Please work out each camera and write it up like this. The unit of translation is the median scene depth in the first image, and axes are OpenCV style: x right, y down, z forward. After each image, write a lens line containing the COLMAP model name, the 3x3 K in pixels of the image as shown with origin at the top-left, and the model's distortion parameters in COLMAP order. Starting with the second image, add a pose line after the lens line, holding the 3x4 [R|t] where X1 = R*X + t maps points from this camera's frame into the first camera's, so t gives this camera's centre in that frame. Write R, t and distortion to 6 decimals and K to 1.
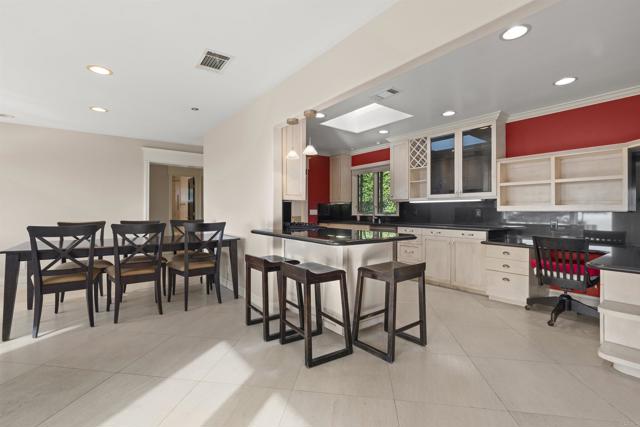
lens RADIAL K [[293.4, 0, 319.7], [0, 293.4, 209.9], [0, 0, 1]] dist [-0.004389, 0.001777]
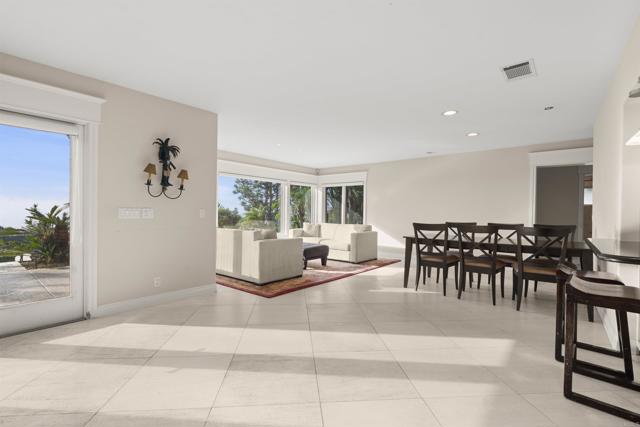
lens RADIAL K [[293.4, 0, 316.7], [0, 293.4, 215.8], [0, 0, 1]] dist [-0.004389, 0.001777]
pose [[0.234595, 0.013740, -0.971996, 0.402691], [-0.004270, 0.999905, 0.013104, -0.004178], [0.972084, 0.001076, 0.234631, 0.053165]]
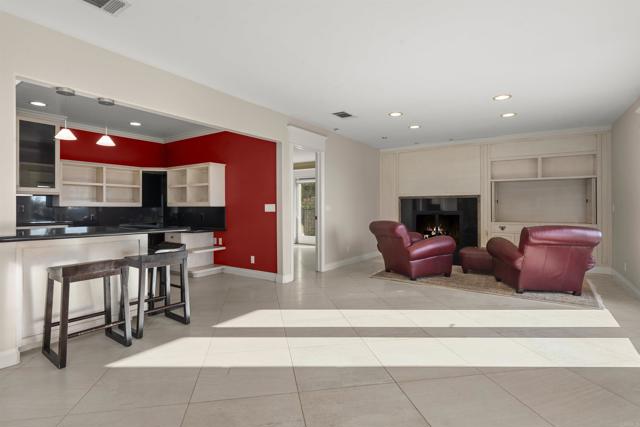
lens RADIAL K [[335.7, 0, 316.6], [0, 335.7, 201.0], [0, 0, 1]] dist [0.023977, 0.000290]
pose [[-0.331170, 0.015547, 0.943443, -1.542244], [-0.009488, 0.999759, -0.019806, 0.003500], [-0.943523, -0.015511, -0.330942, 0.795866]]
